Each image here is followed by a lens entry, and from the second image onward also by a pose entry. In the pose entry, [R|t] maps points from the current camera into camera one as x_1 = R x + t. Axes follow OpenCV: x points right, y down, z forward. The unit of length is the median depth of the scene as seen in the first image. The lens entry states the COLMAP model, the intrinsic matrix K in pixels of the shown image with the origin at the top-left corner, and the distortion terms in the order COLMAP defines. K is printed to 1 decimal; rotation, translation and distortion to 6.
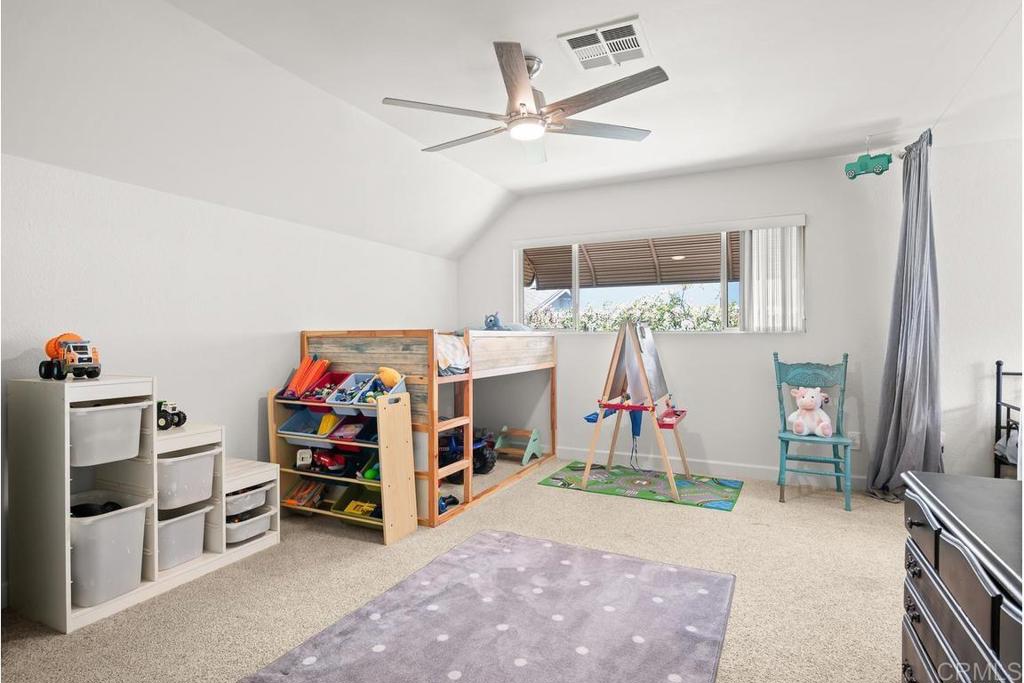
lens RADIAL K [[556.4, 0, 515.1], [0, 556.4, 327.4], [0, 0, 1]] dist [-0.005040, -0.000896]
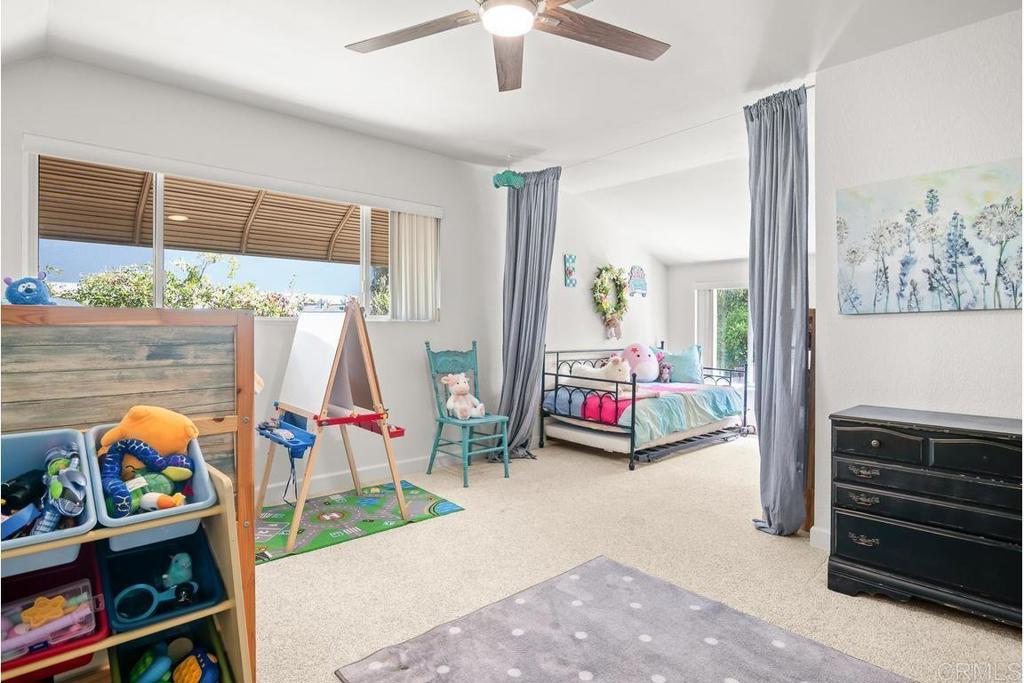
lens RADIAL K [[556.4, 0, 515.1], [0, 556.4, 327.4], [0, 0, 1]] dist [-0.005040, -0.000896]
pose [[0.334344, -0.001107, 0.942450, -0.447116], [-0.021018, 0.999742, 0.008631, 0.008831], [-0.942217, -0.022694, 0.334235, 0.565759]]
